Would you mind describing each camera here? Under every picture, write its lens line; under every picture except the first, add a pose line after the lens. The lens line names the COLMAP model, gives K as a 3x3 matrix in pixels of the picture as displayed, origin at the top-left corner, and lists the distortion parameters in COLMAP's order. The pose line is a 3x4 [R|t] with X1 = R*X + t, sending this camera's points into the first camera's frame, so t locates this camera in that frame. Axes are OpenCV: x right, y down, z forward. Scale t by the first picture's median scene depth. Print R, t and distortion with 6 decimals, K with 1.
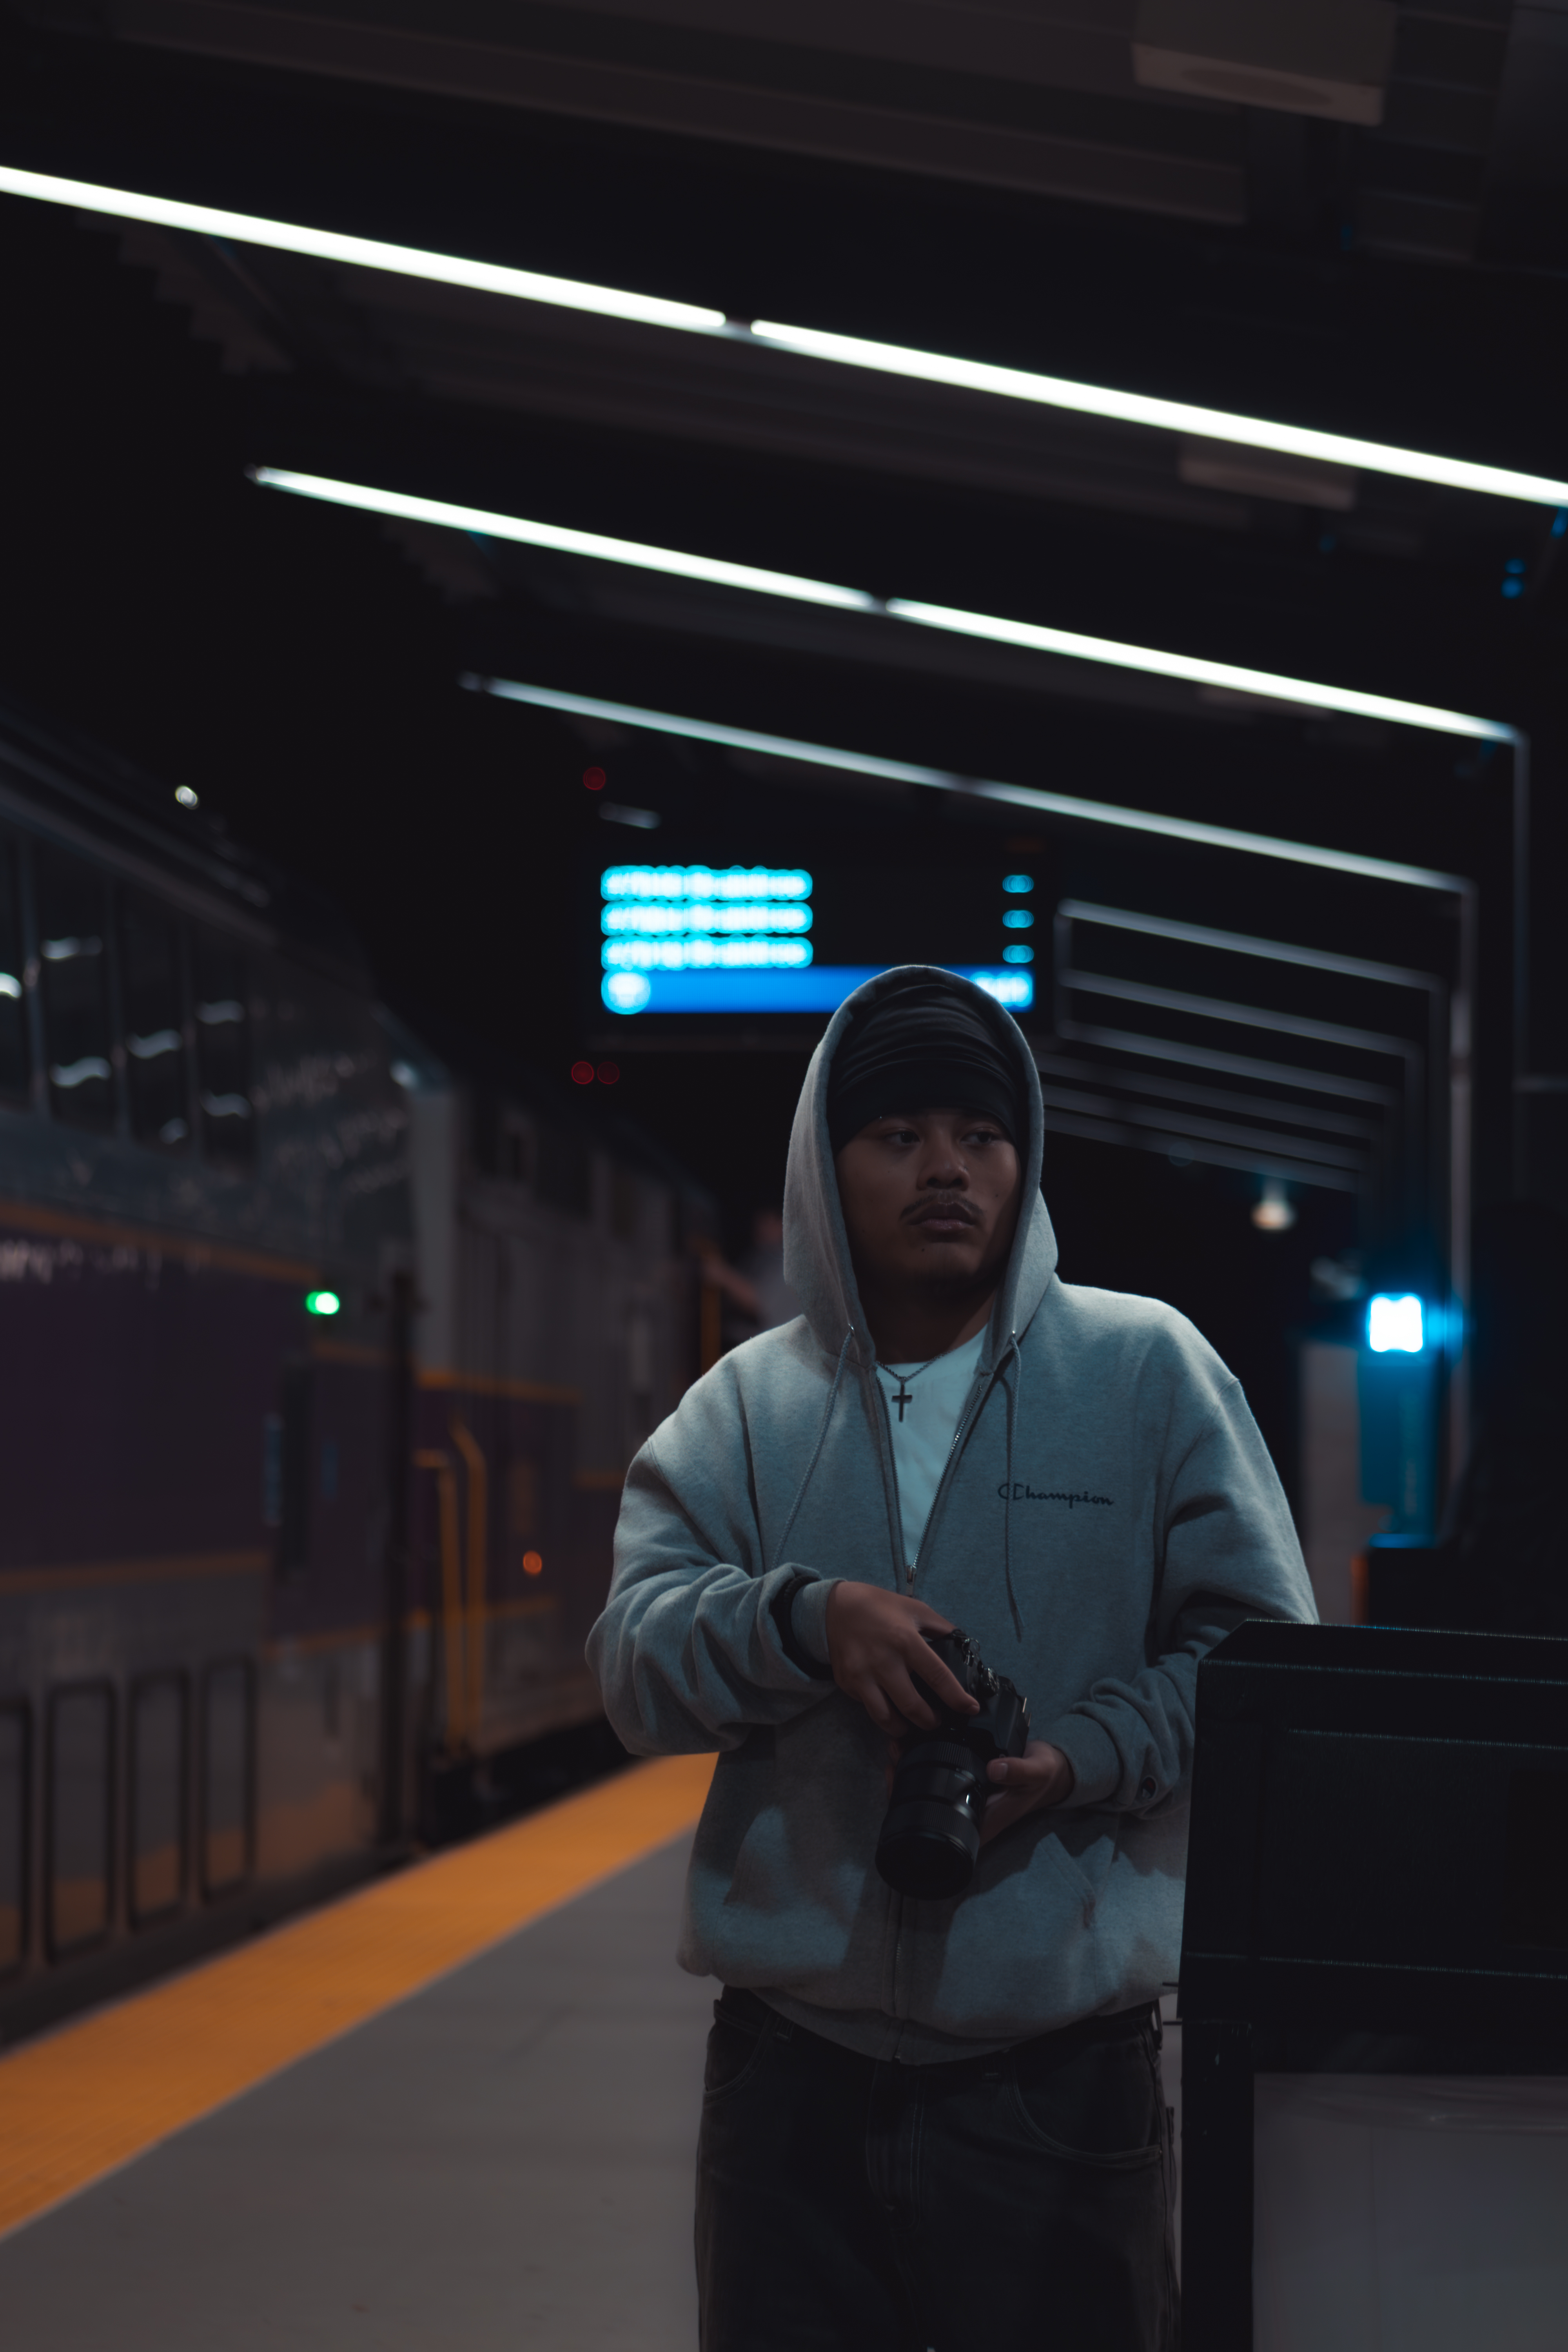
lens RADIAL K [[9753.9, 0, 784.0], [0, 9753.9, 1176.0], [0, 0, 1]] dist [0.065817, 0.281326]
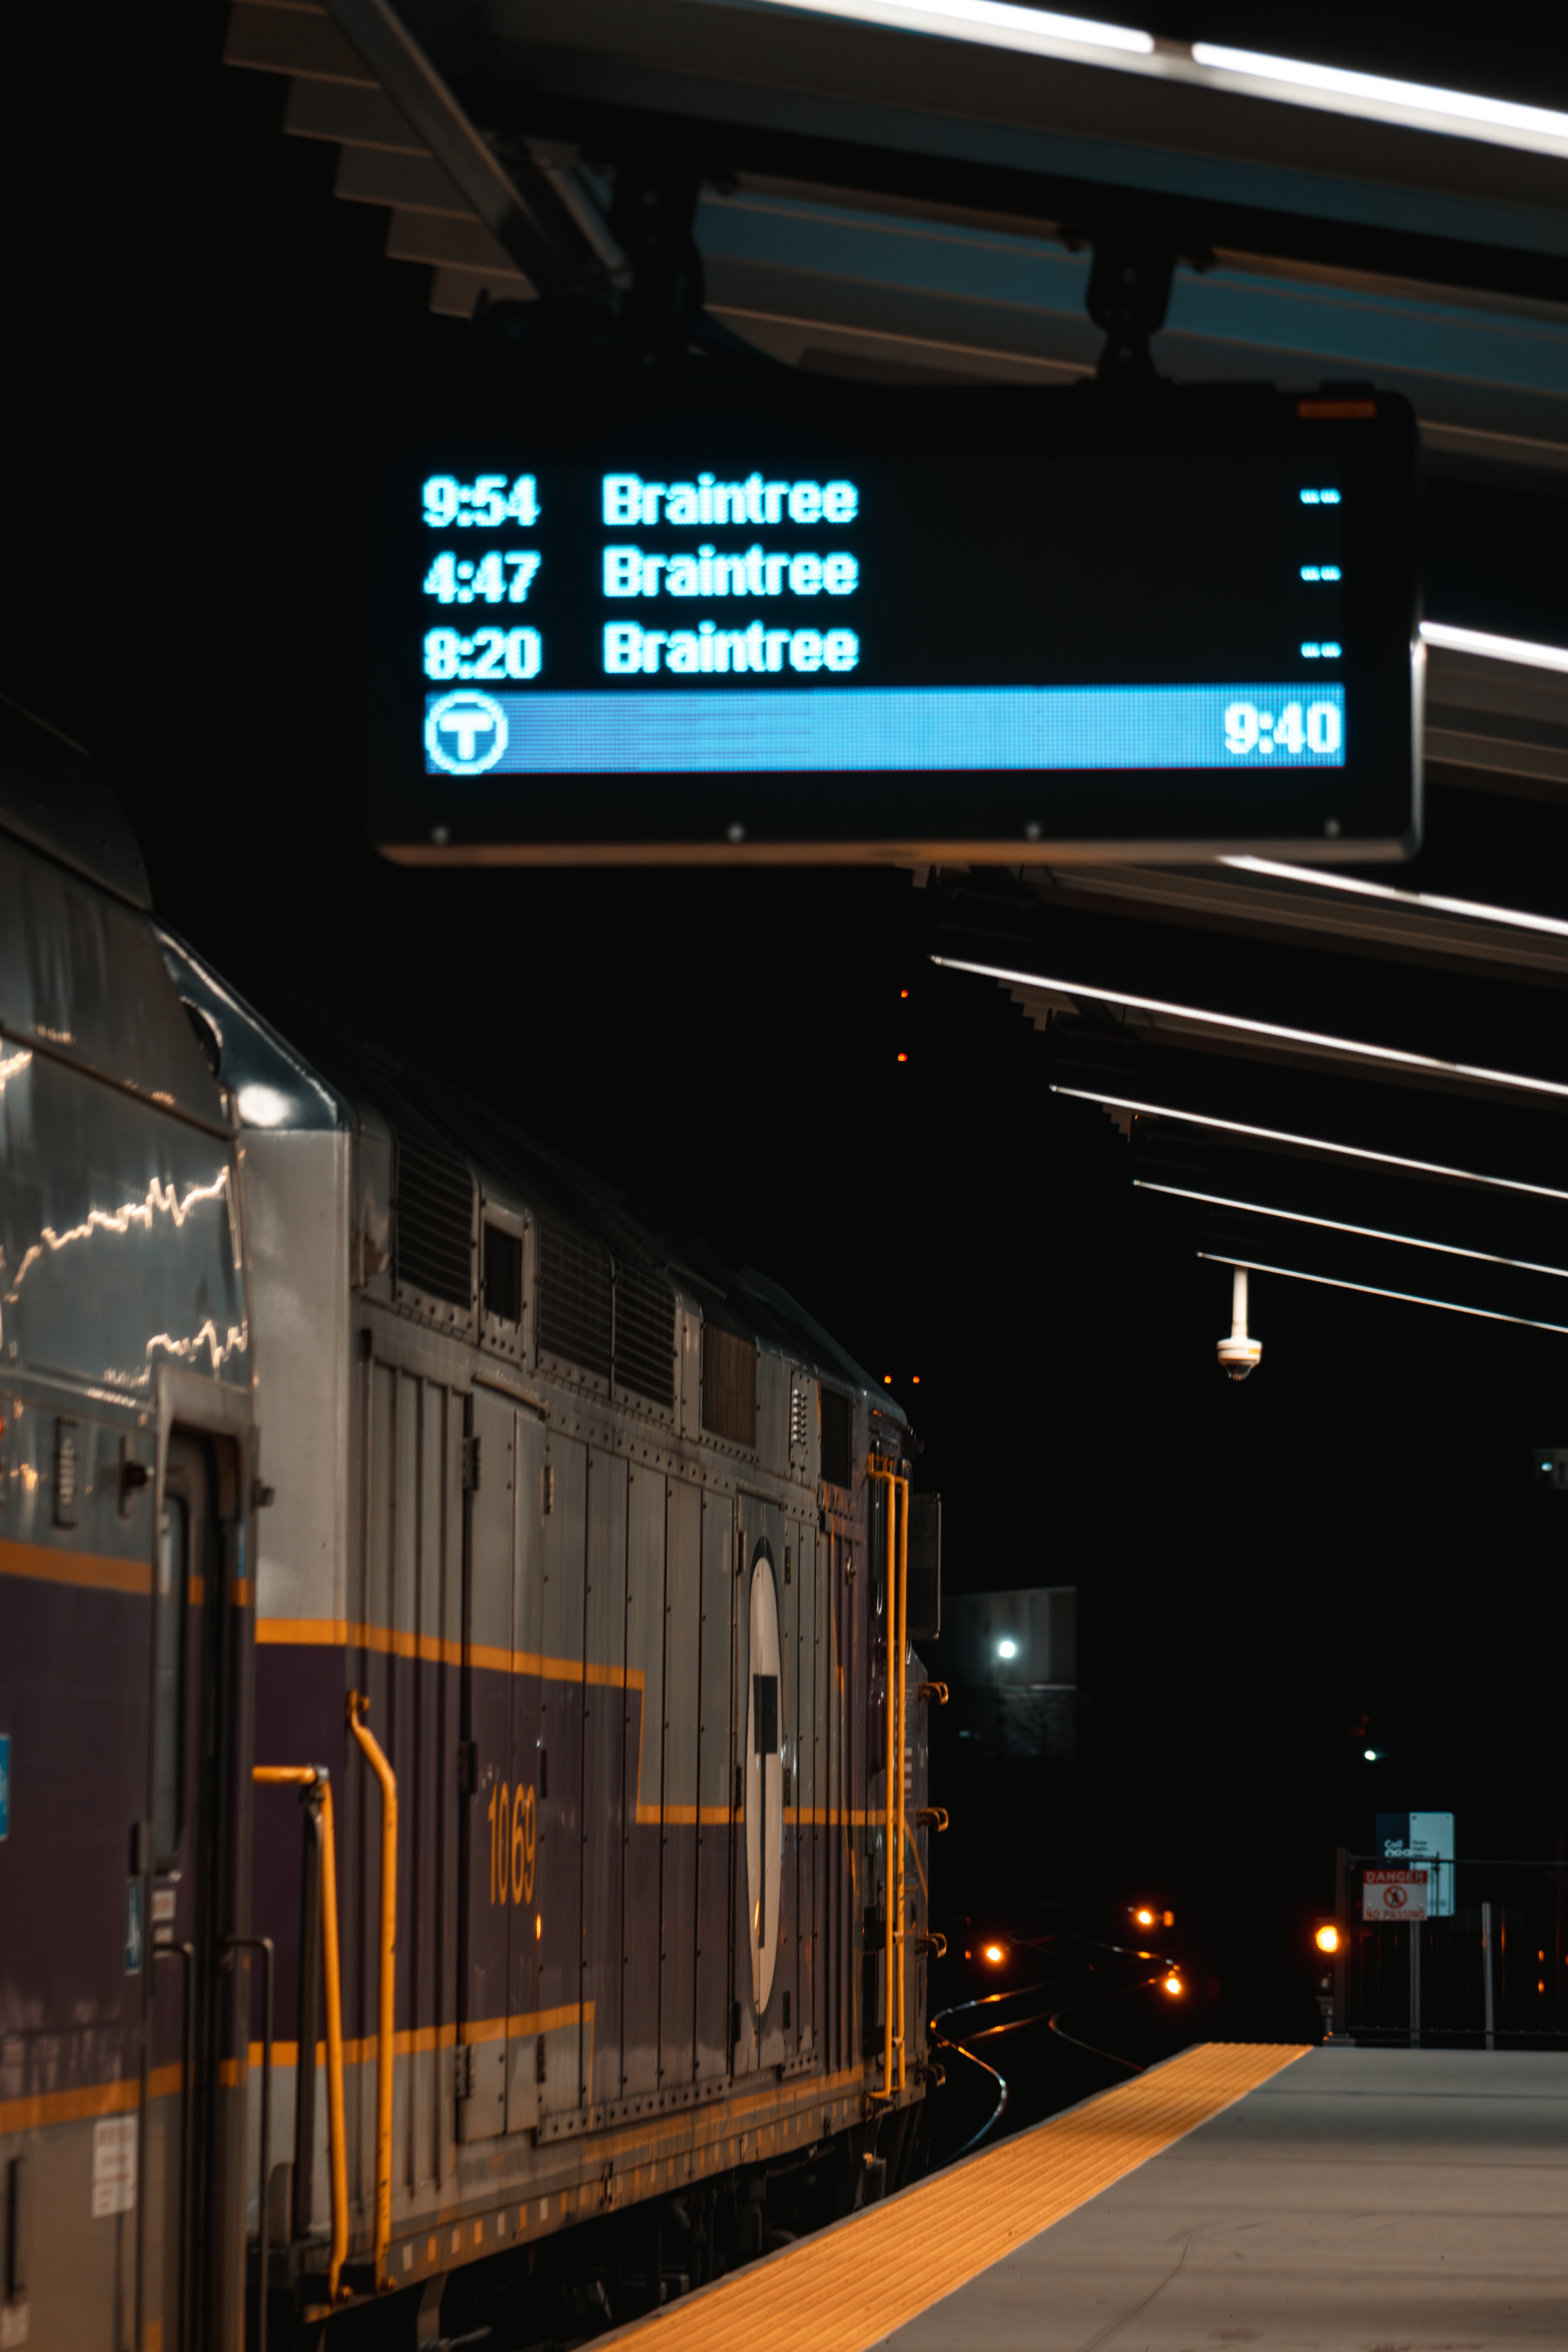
lens RADIAL K [[10837.9, 0, 784.0], [0, 10837.9, 1176.0], [0, 0, 1]] dist [-0.485823, -7.482653]
pose [[0.999578, -0.002303, -0.028951, 0.010242], [0.001487, 0.999603, -0.028153, 0.012222], [0.029005, 0.028098, 0.999184, 0.376950]]
